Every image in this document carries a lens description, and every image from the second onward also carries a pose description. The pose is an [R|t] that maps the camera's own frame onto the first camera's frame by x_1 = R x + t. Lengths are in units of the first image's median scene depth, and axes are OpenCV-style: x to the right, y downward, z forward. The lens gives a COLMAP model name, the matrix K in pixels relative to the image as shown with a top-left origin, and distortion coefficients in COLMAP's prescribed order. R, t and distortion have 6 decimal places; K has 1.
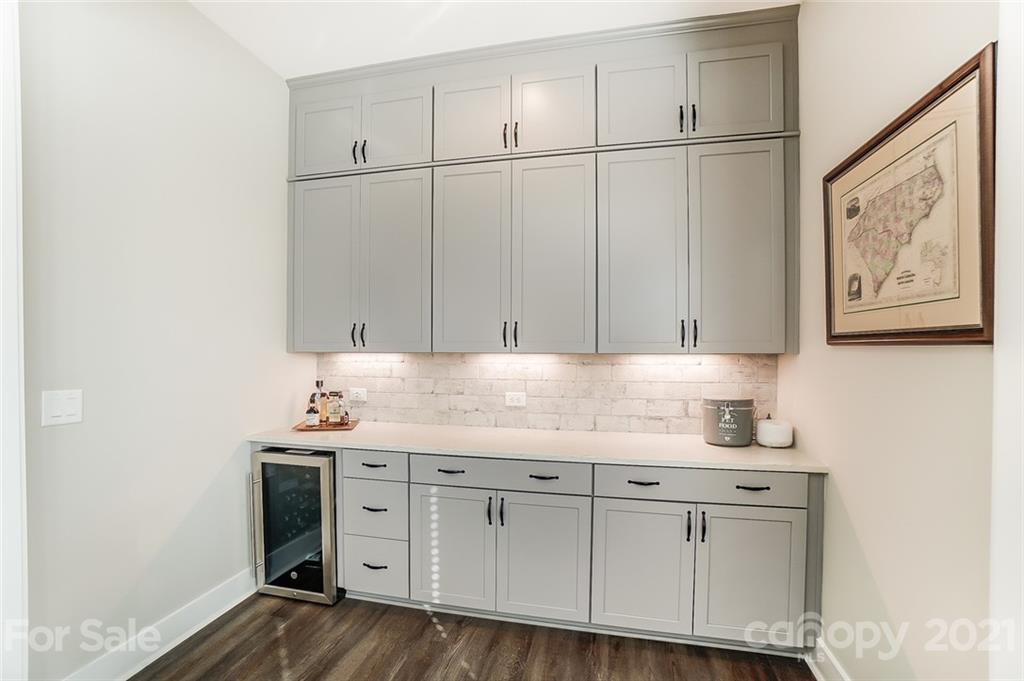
lens RADIAL K [[460.1, 0, 512.4], [0, 460.1, 351.9], [0, 0, 1]] dist [-0.069958, 0.027681]
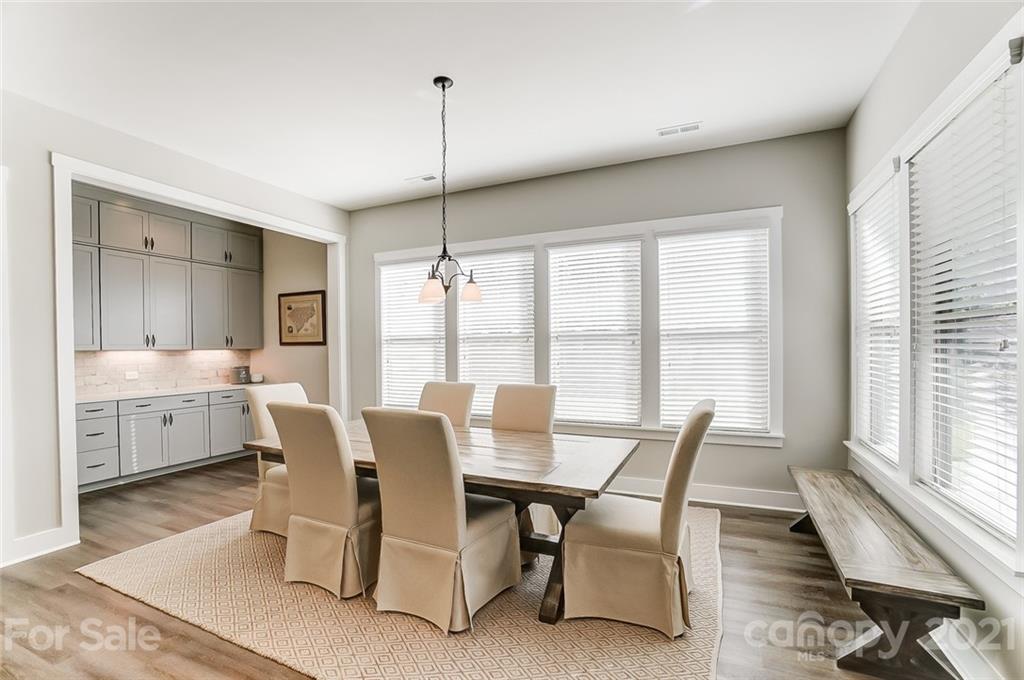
lens RADIAL K [[460.1, 0, 512.4], [0, 460.1, 351.4], [0, 0, 1]] dist [-0.069958, 0.027681]
pose [[0.200658, -0.014138, 0.979559, -1.832061], [0.019025, 0.999764, 0.010532, 0.020293], [-0.979477, 0.016523, 0.200880, -1.111476]]
